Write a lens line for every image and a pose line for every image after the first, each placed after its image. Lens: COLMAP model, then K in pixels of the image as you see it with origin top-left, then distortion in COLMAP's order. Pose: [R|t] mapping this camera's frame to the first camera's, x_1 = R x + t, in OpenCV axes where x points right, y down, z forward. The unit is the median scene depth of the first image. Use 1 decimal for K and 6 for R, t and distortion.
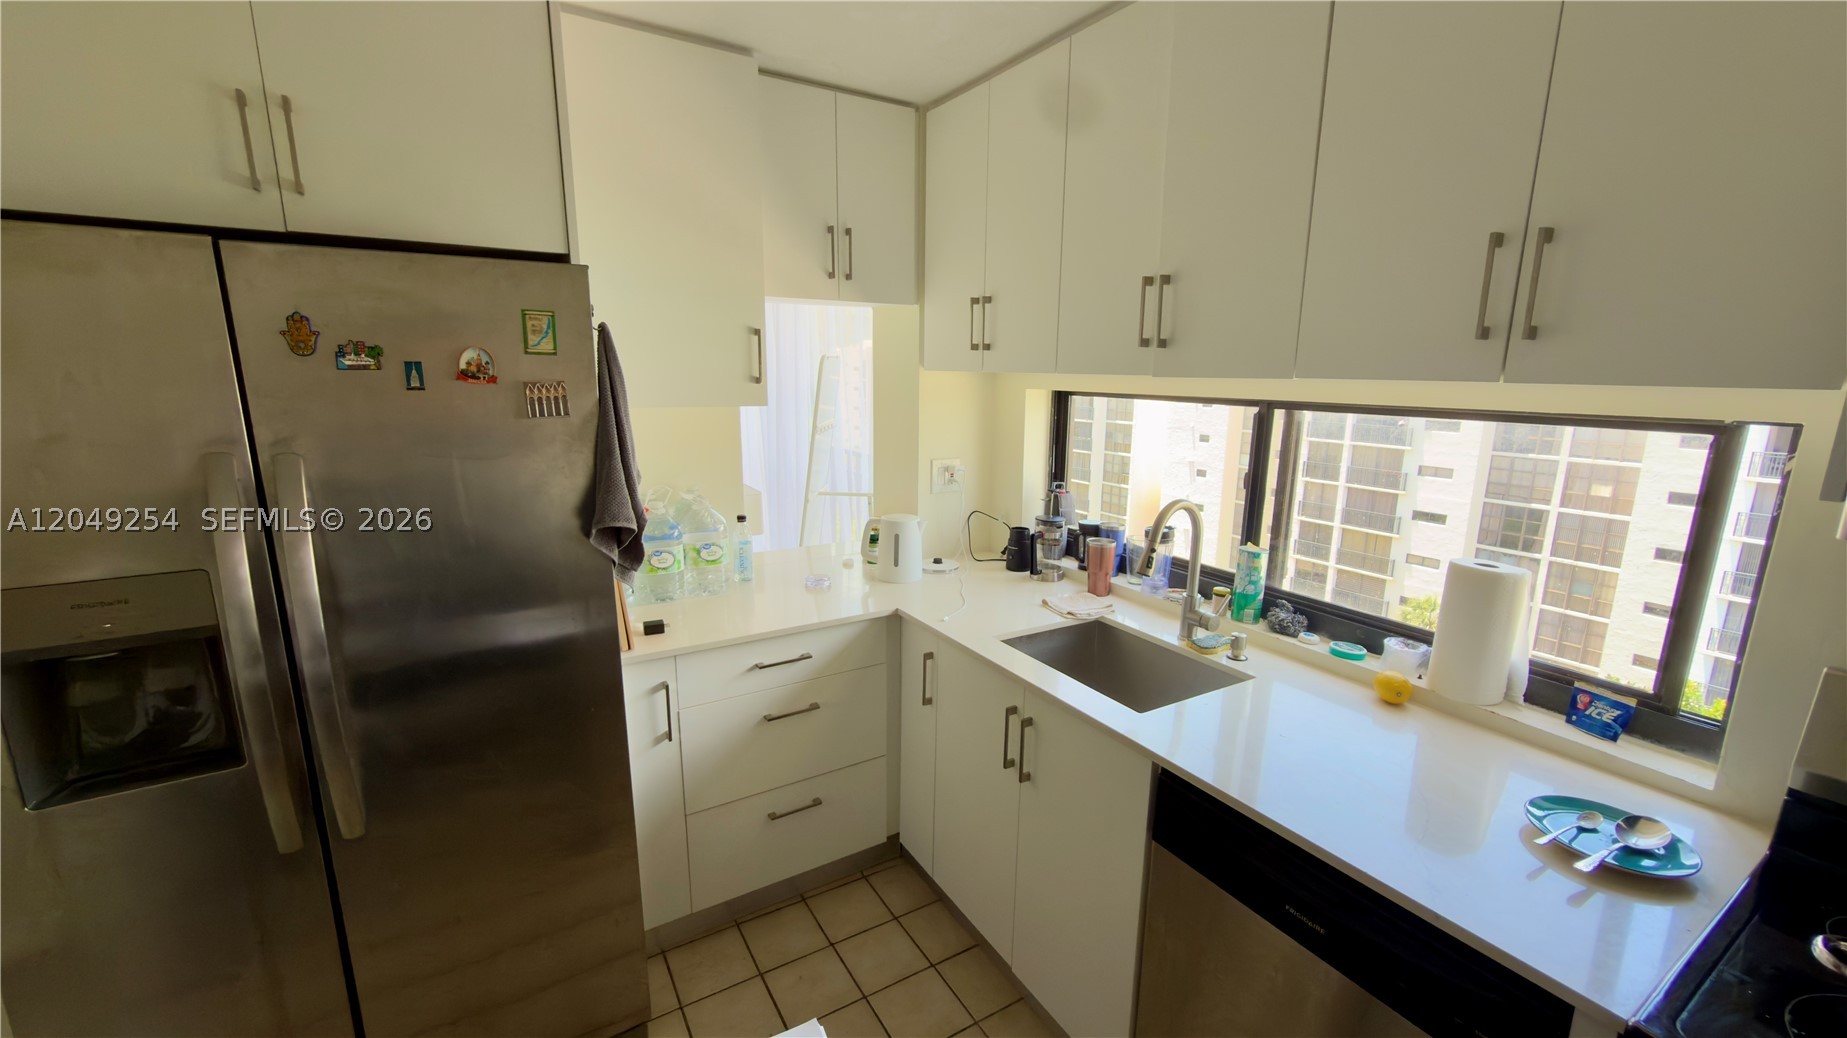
lens RADIAL K [[736.4, 0, 927.1], [0, 736.4, 520.7], [0, 0, 1]] dist [0.001367, -0.000006]
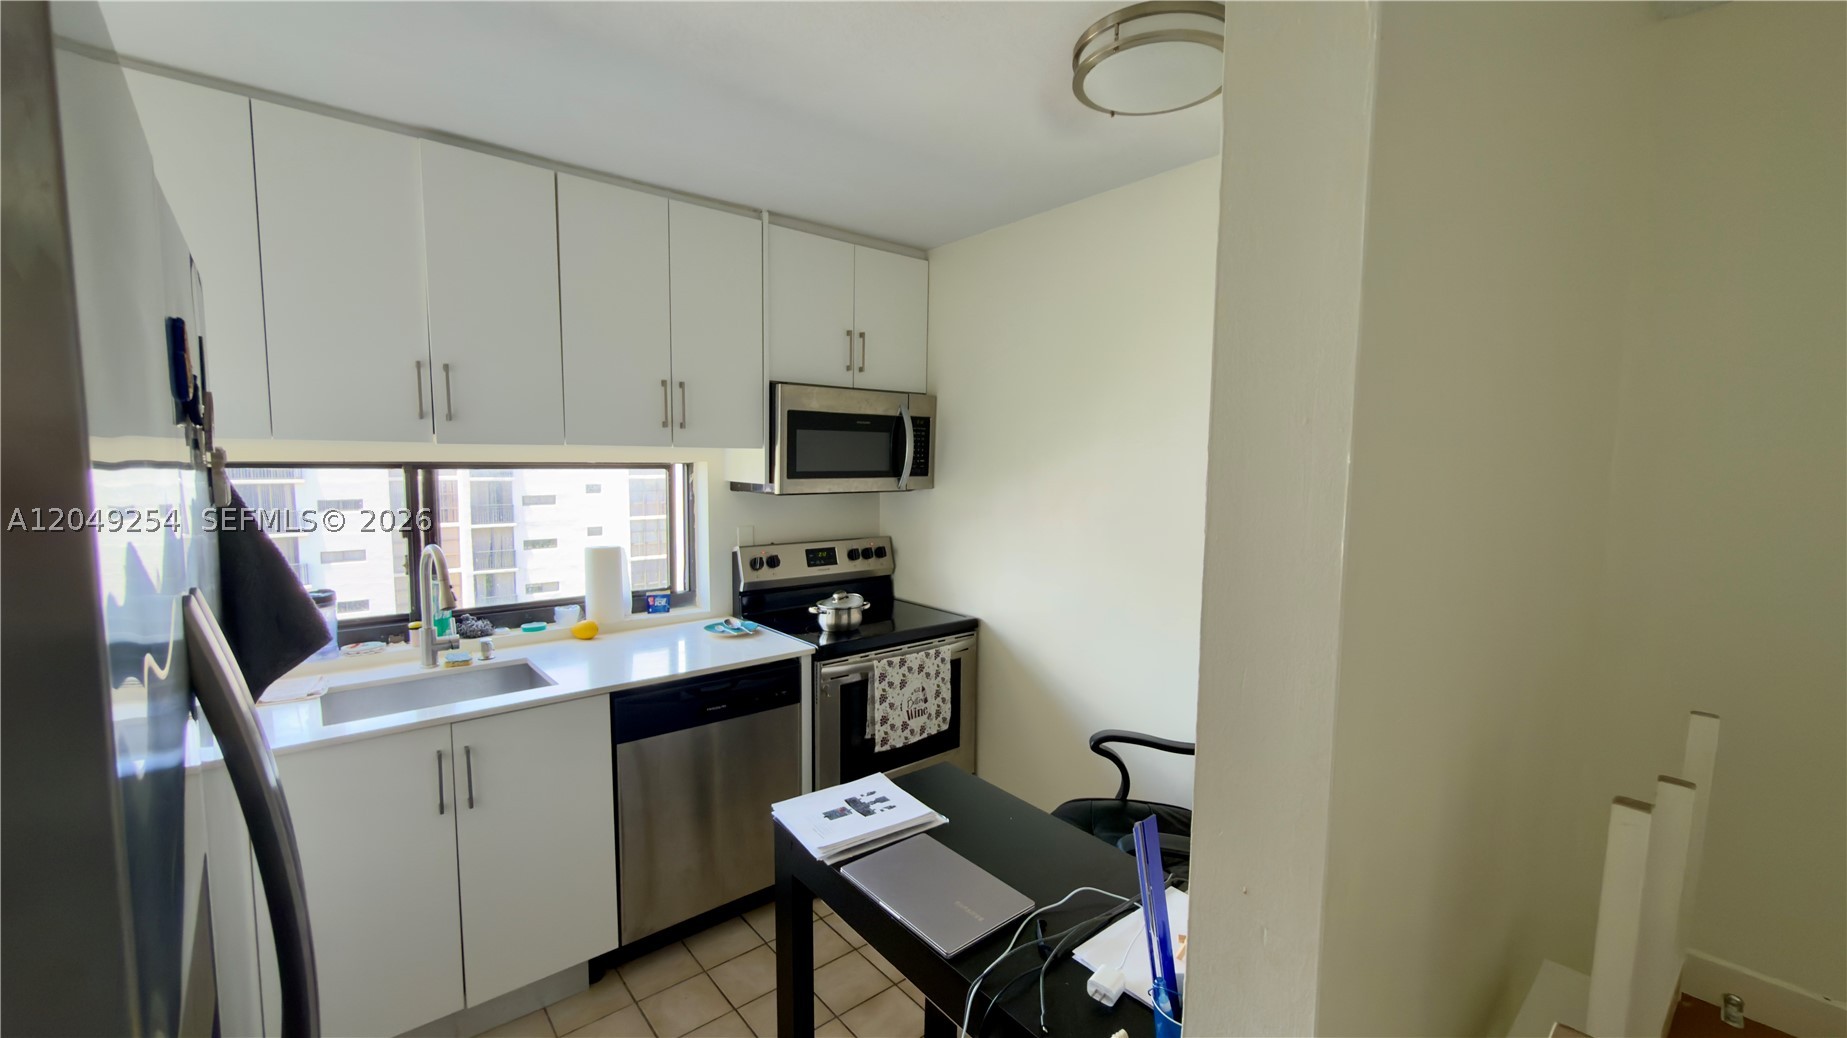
lens RADIAL K [[736.4, 0, 927.1], [0, 736.4, 520.7], [0, 0, 1]] dist [0.001367, -0.000006]
pose [[-0.150458, -0.101164, 0.983427, -0.977473], [0.185375, 0.974220, 0.128578, -0.075047], [-0.971081, 0.201649, -0.127826, 0.376367]]
